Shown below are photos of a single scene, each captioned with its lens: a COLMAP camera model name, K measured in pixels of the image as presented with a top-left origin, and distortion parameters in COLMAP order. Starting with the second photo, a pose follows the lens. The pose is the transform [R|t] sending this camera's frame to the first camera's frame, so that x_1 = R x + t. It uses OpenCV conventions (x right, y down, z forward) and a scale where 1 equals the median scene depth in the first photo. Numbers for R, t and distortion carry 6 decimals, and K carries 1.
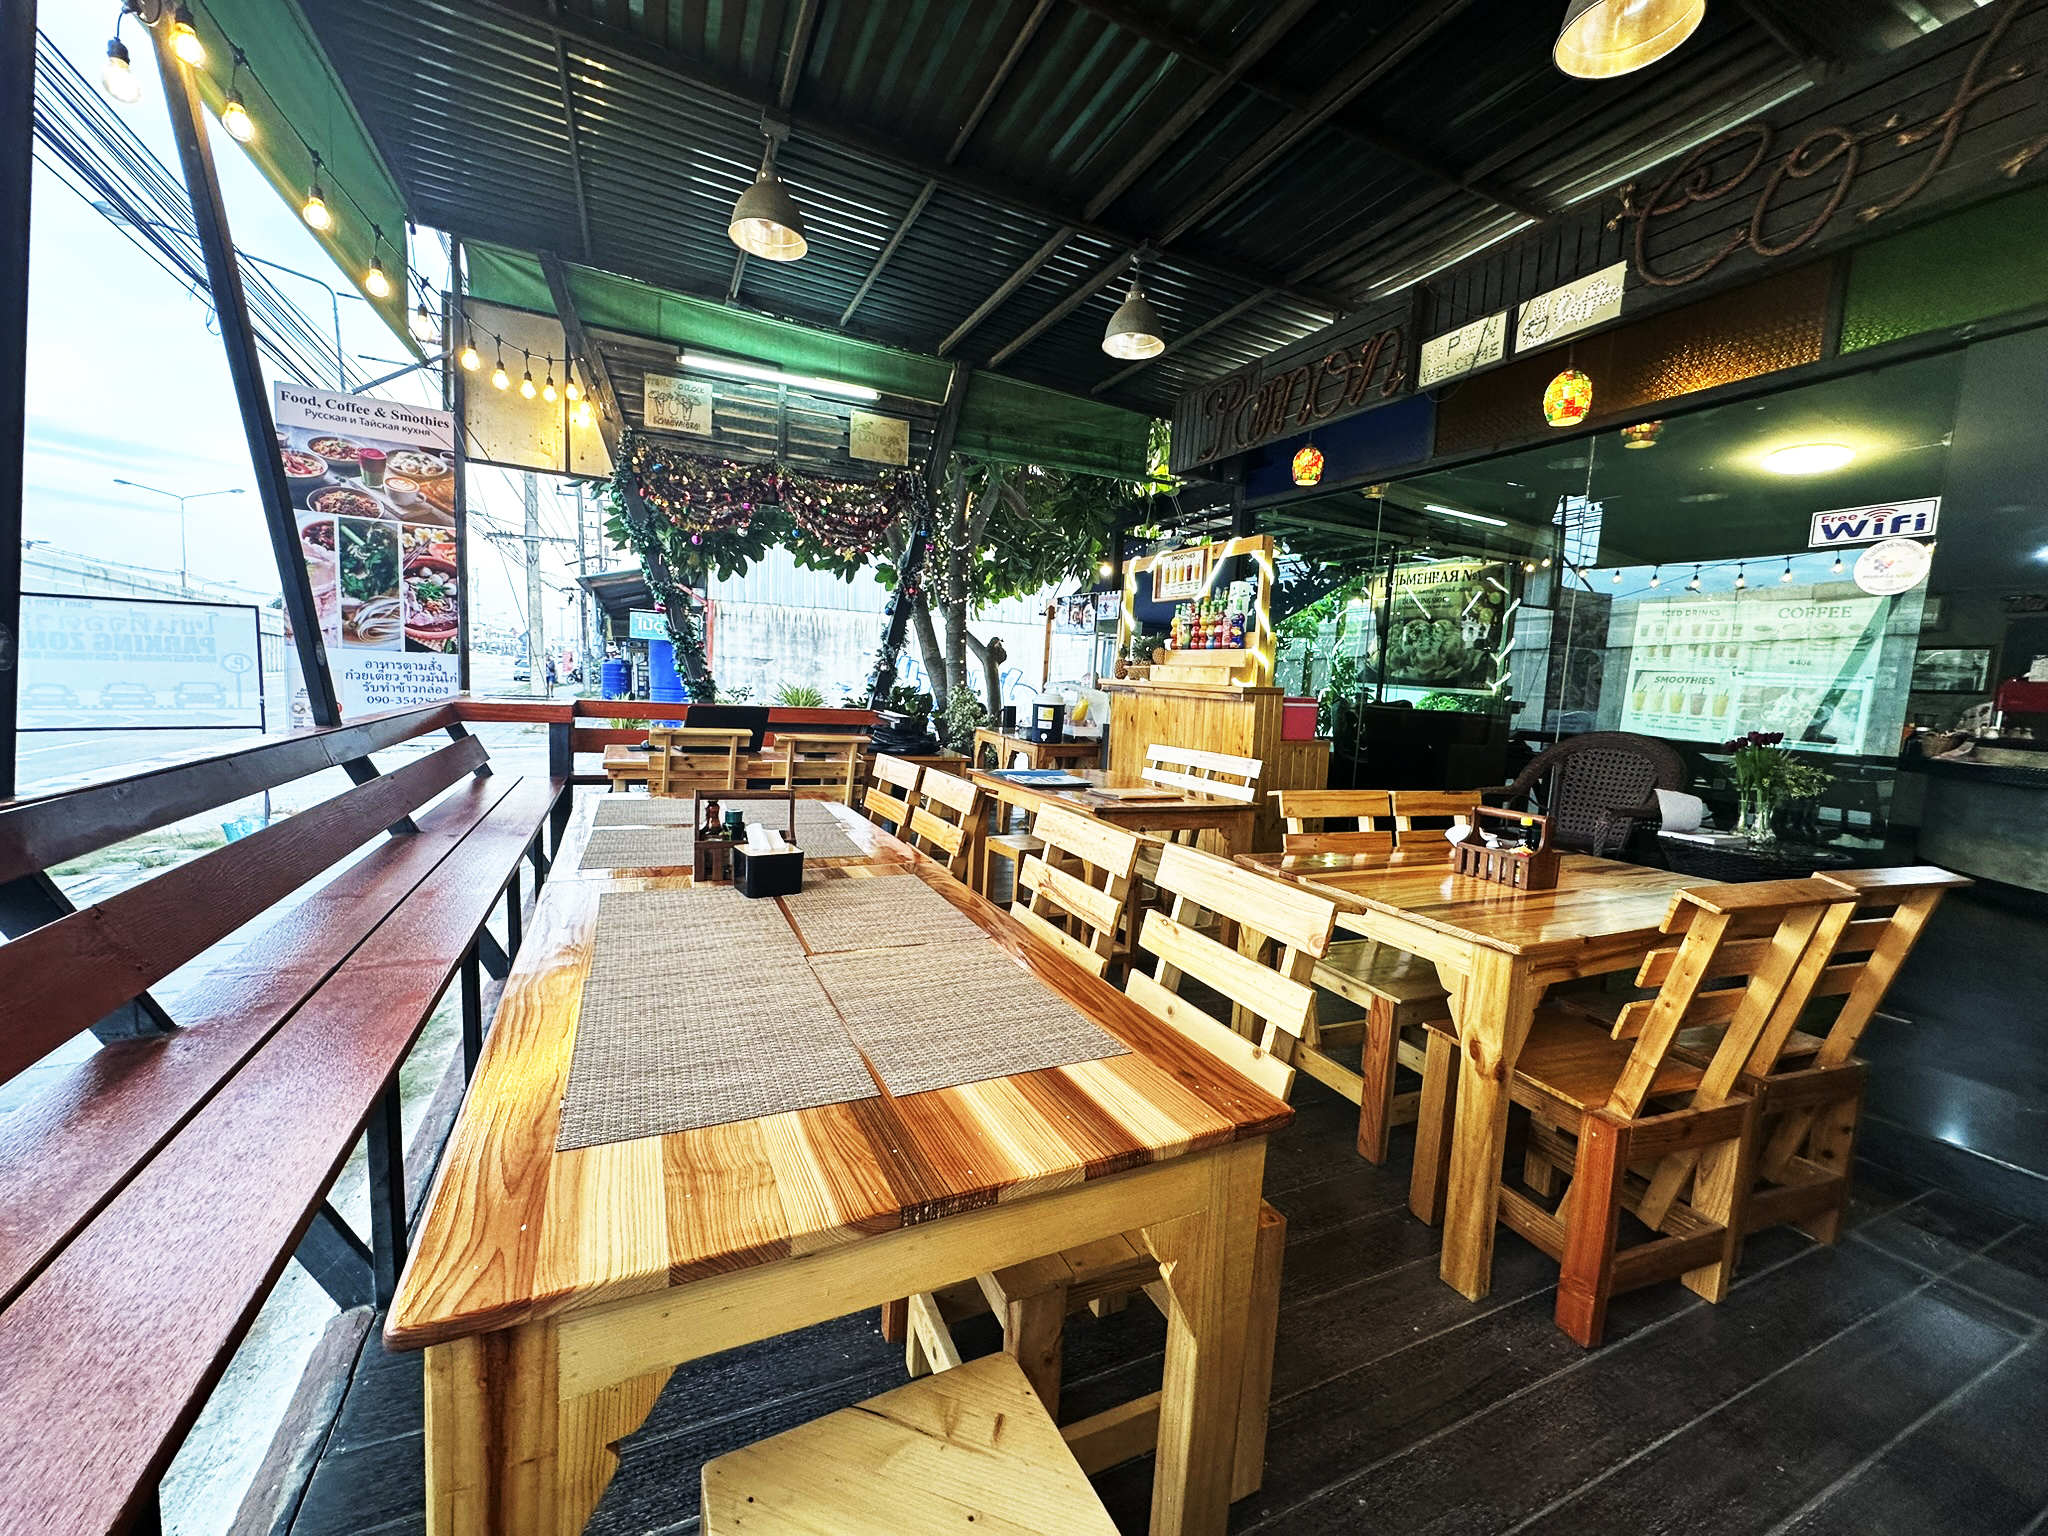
lens RADIAL K [[824.7, 0, 1024.0], [0, 824.7, 768.0], [0, 0, 1]] dist [-0.002008, -0.000232]
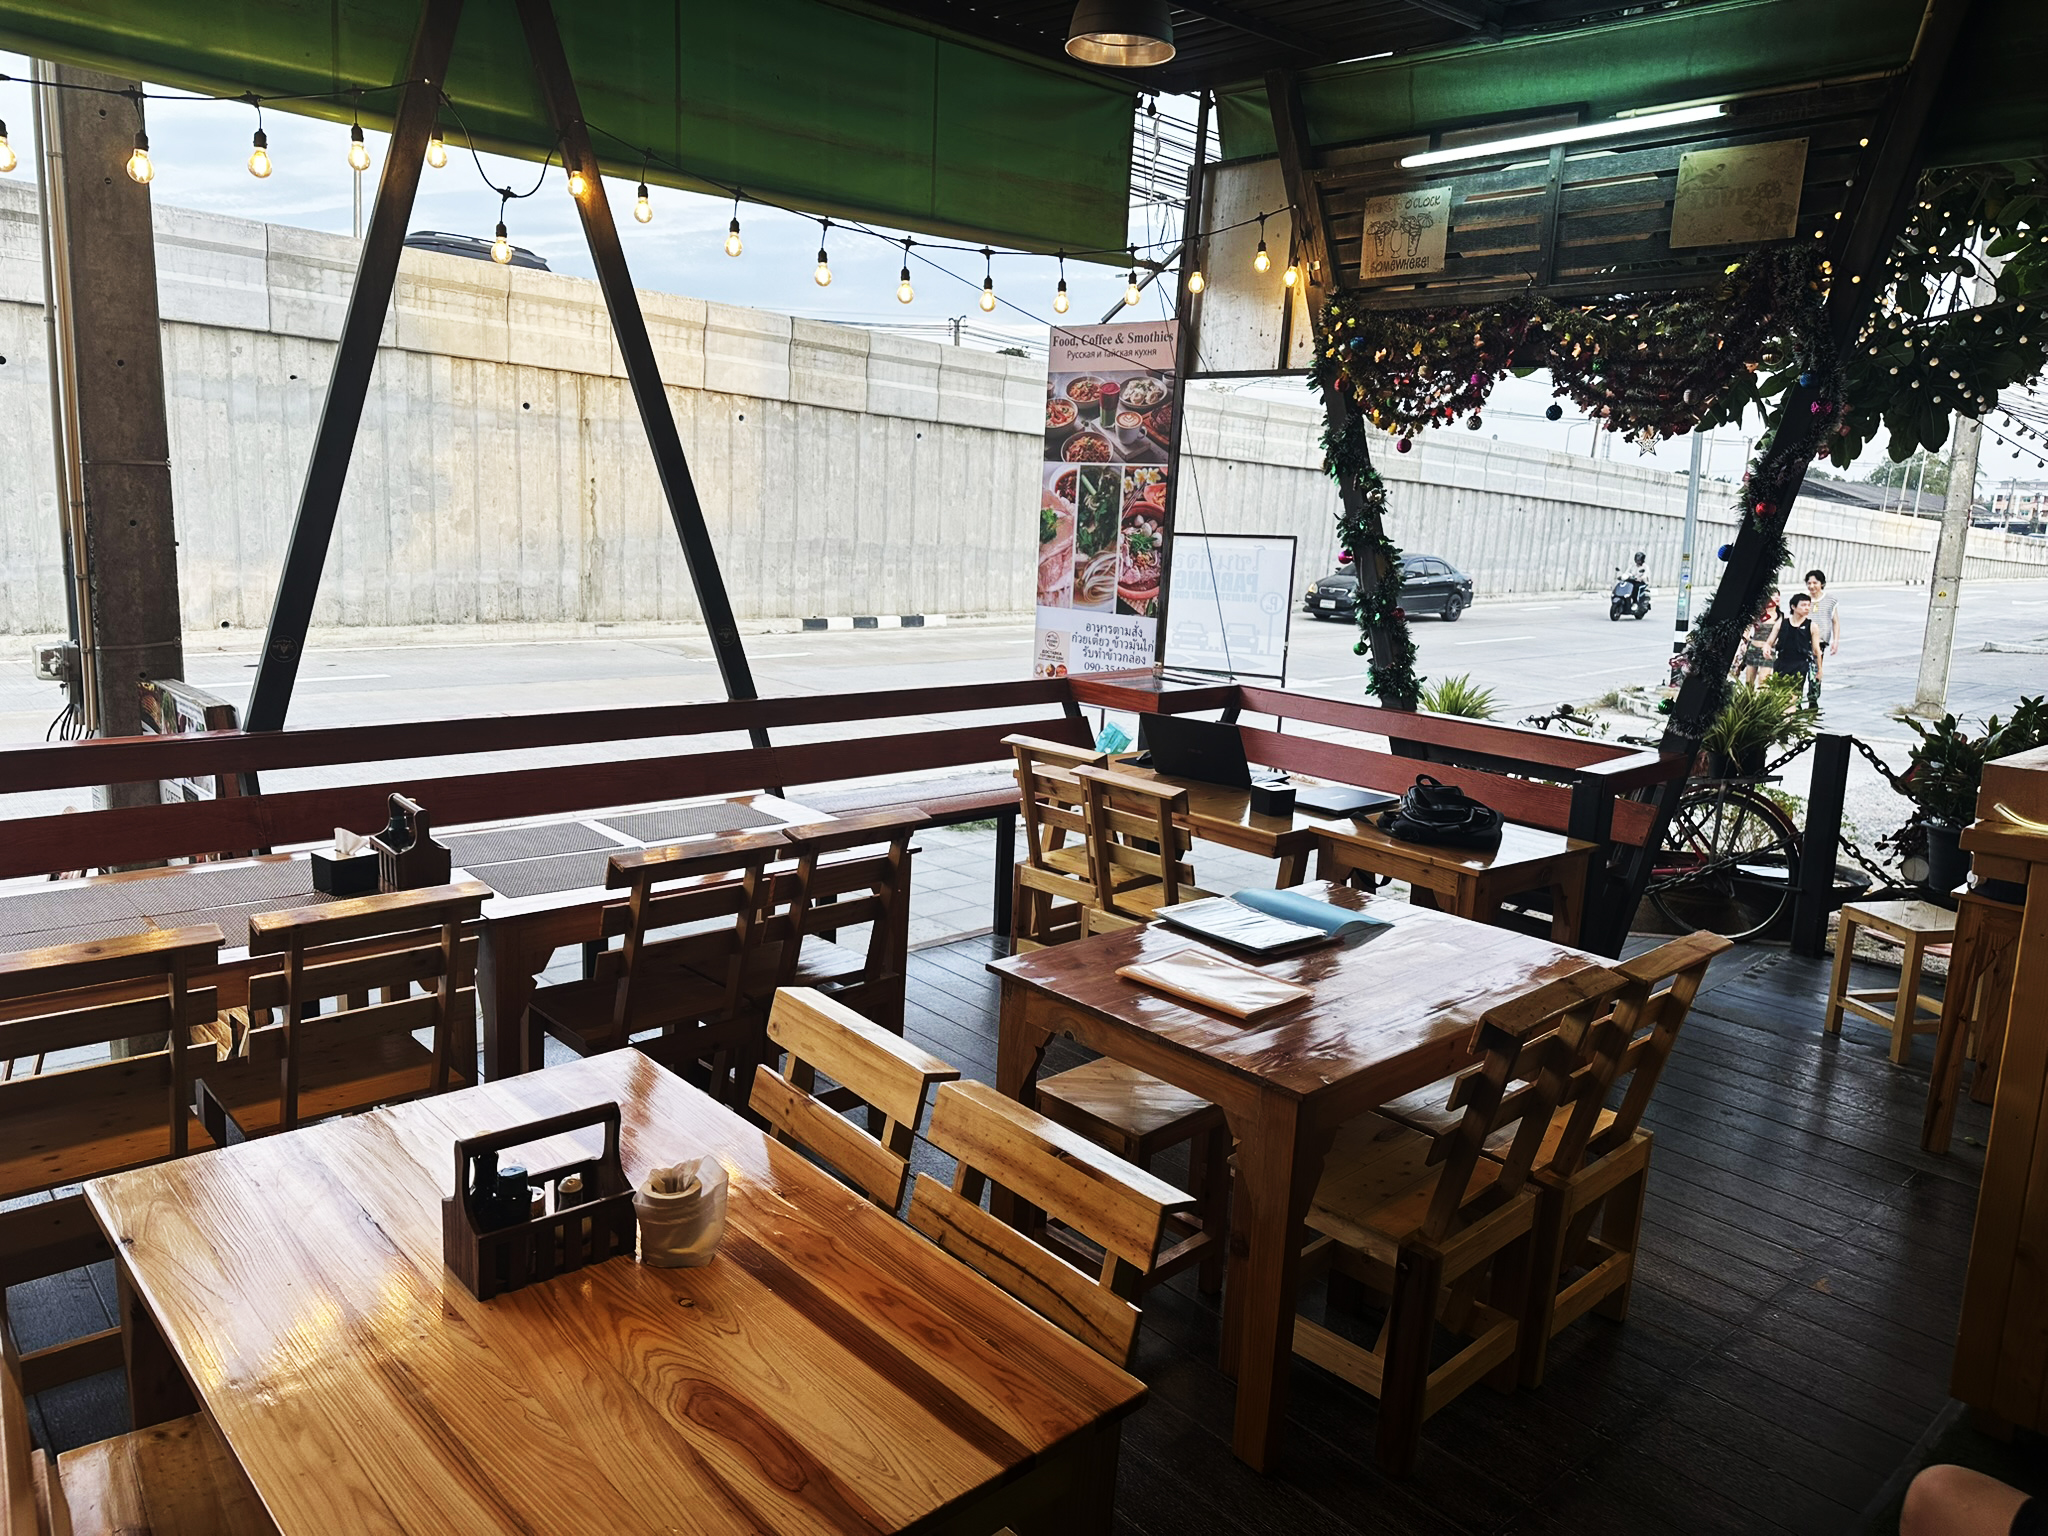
lens RADIAL K [[1423.5, 0, 1024.0], [0, 1423.5, 768.0], [0, 0, 1]] dist [0.161082, -0.290112]
pose [[0.300649, 0.139966, -0.943409, 0.670941], [-0.128396, 0.986108, 0.105383, -0.128003], [0.945053, 0.089447, 0.314444, 0.452069]]
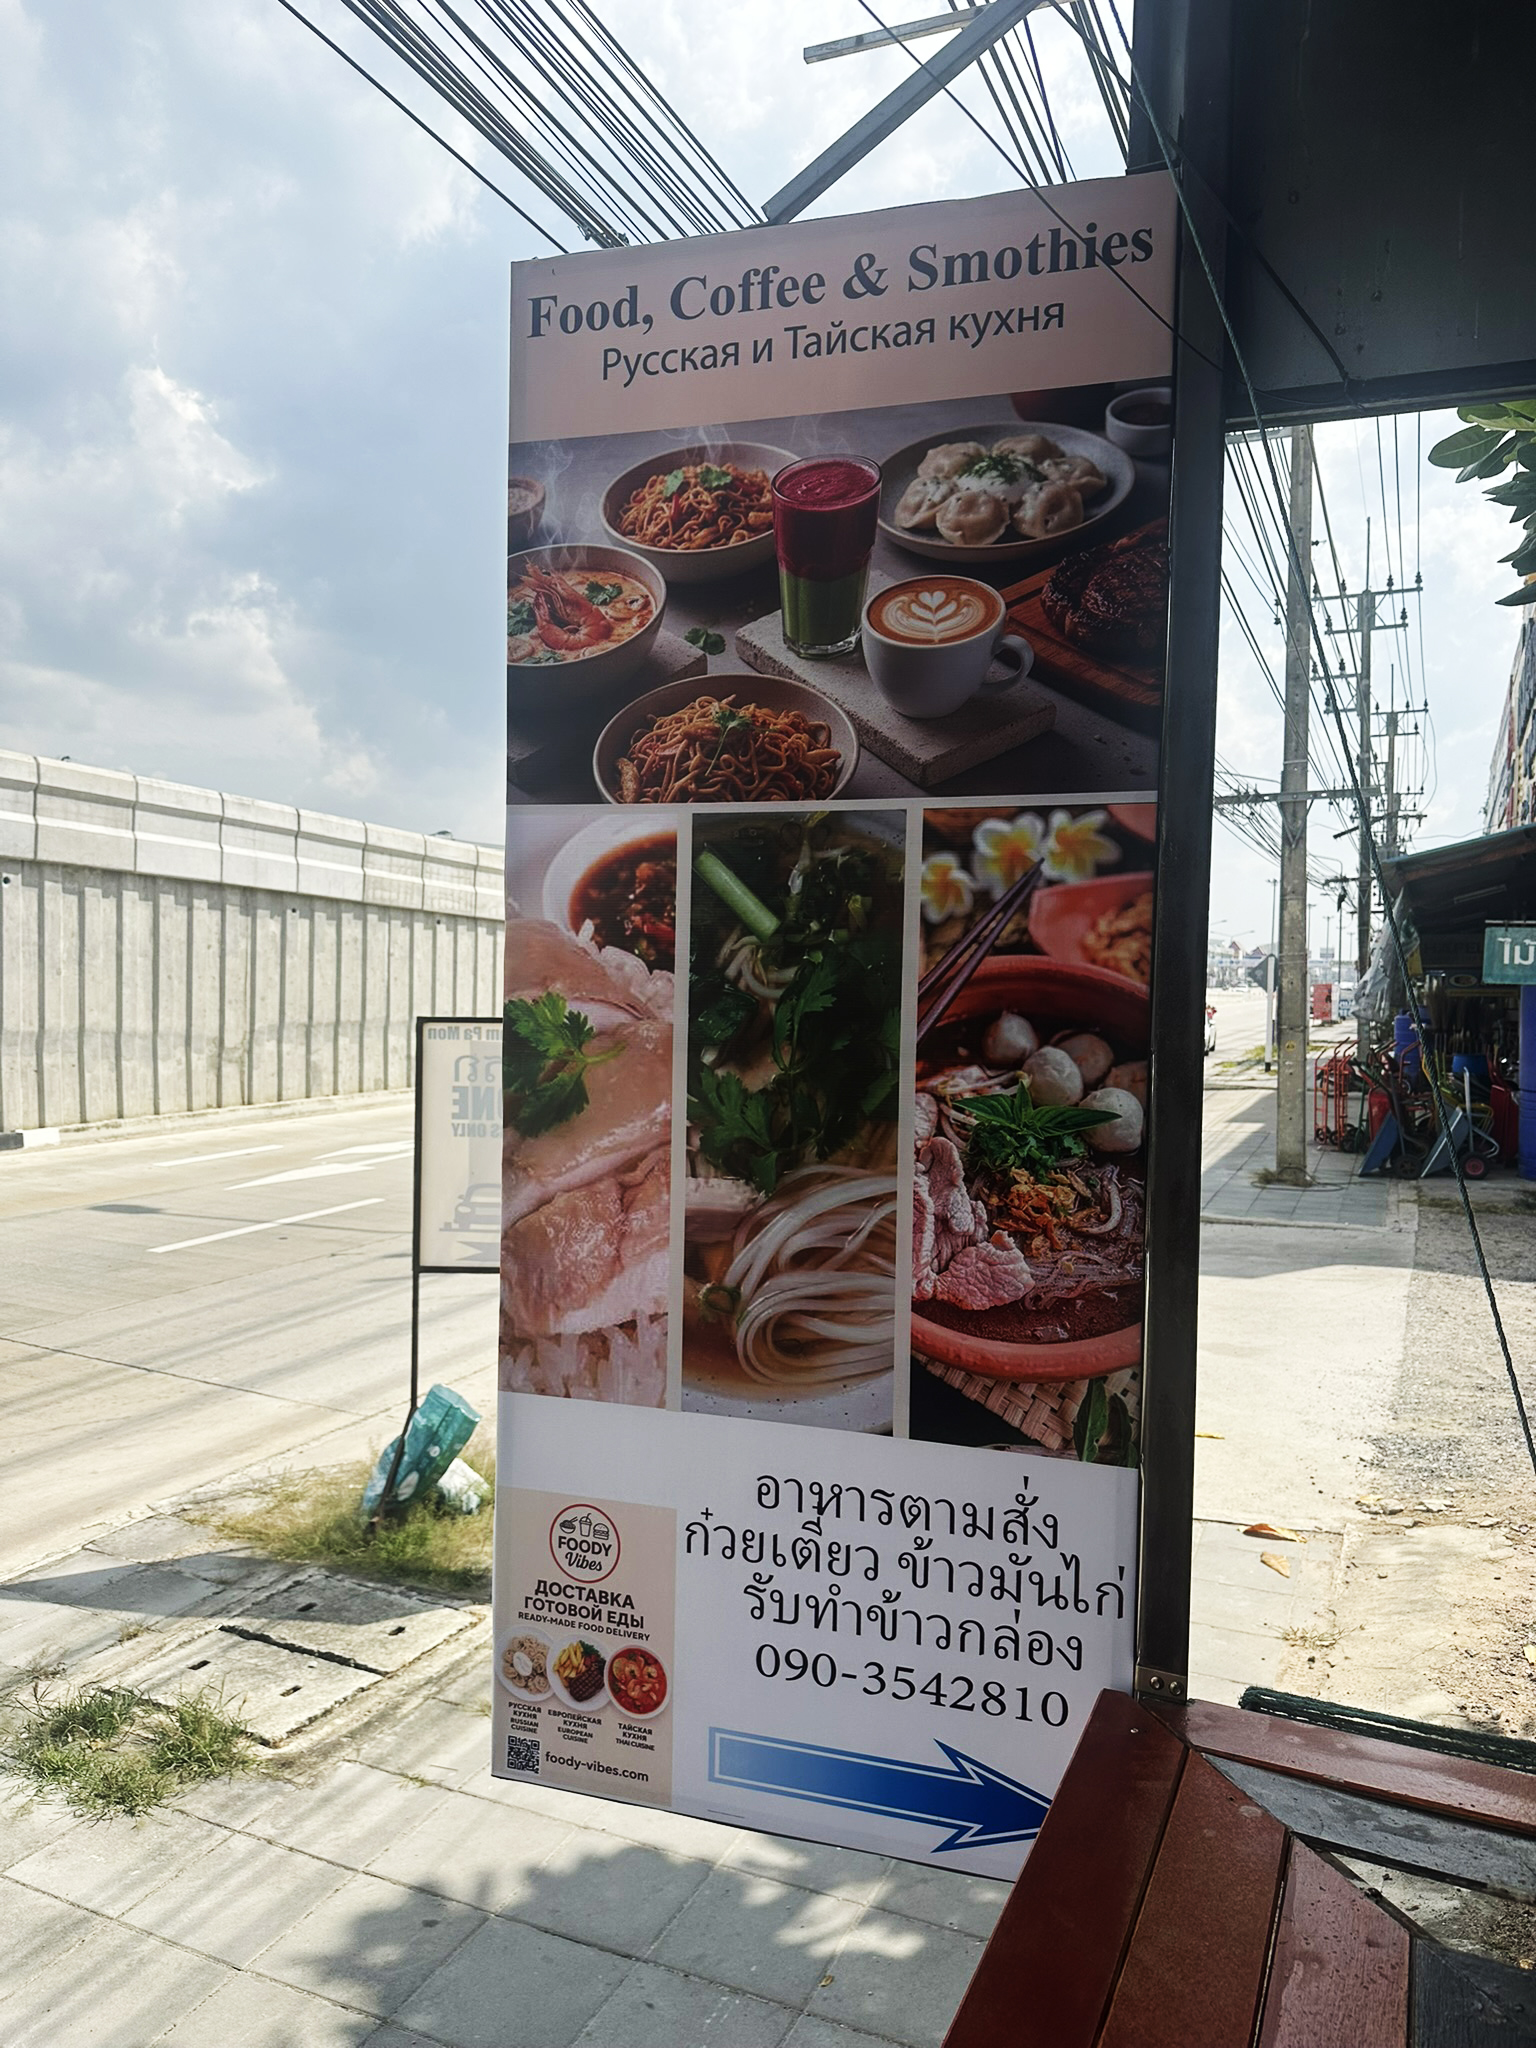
lens RADIAL K [[1423.5, 0, 767.0], [0, 1423.5, 1032.1], [0, 0, 1]] dist [0.161082, -0.290112]
pose [[0.649484, -0.008438, -0.760328, -0.512275], [-0.064733, 0.995695, -0.066347, -0.215231], [0.757615, 0.092310, 0.646142, 0.745969]]
